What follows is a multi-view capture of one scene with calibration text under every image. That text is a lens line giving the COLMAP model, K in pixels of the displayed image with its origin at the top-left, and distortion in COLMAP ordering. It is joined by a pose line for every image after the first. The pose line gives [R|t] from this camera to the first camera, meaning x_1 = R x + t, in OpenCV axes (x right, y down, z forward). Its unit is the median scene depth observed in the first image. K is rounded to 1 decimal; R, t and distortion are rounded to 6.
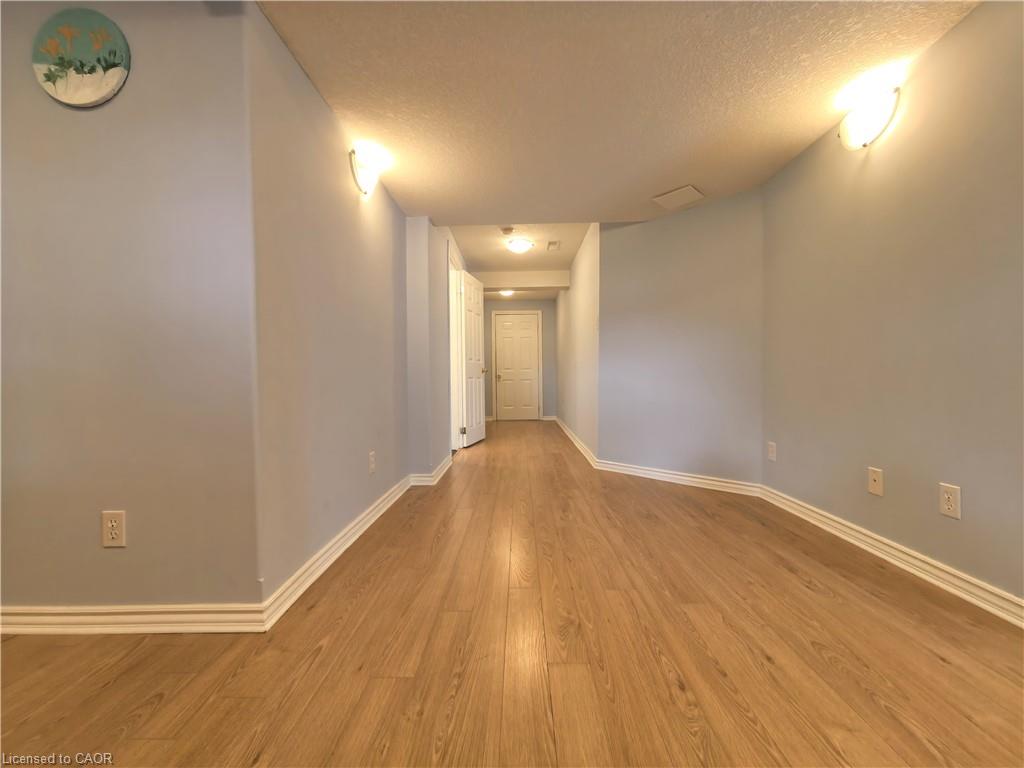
lens RADIAL K [[400.3, 0, 510.1], [0, 400.3, 384.8], [0, 0, 1]] dist [0.002851, -0.000579]
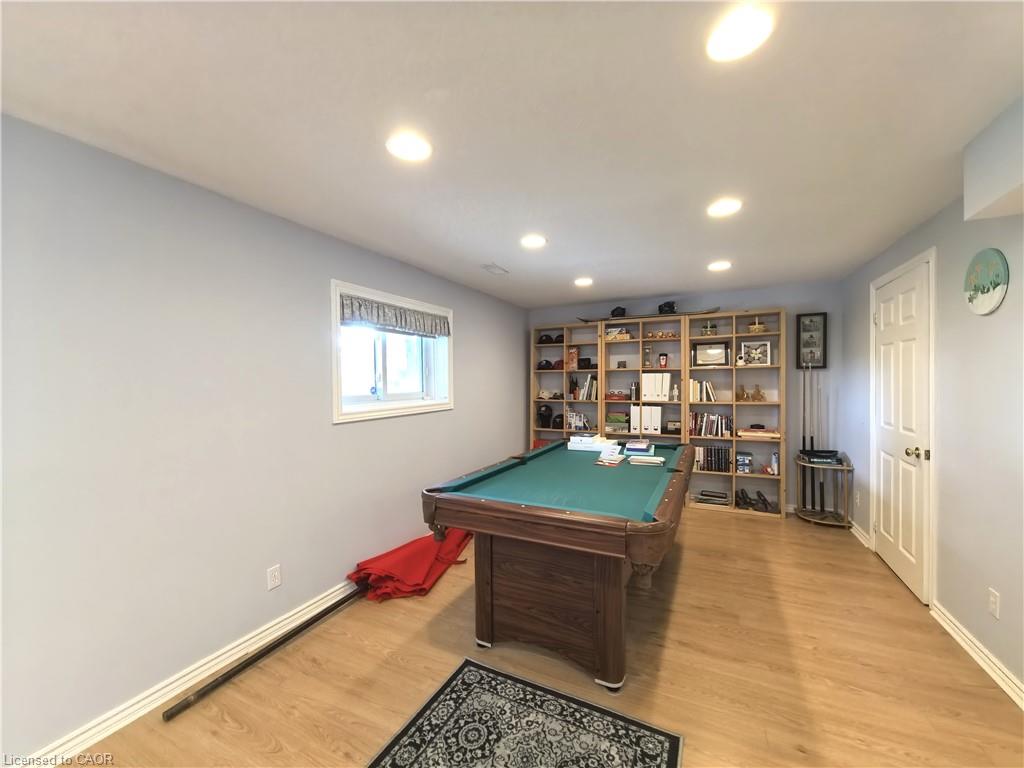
lens RADIAL K [[400.3, 0, 512.0], [0, 400.3, 384.2], [0, 0, 1]] dist [0.002851, -0.000579]
pose [[-0.402840, 0.022868, -0.914984, 1.033118], [0.008128, 0.999738, 0.021407, -0.482689], [0.915234, 0.001187, -0.402921, -0.012720]]
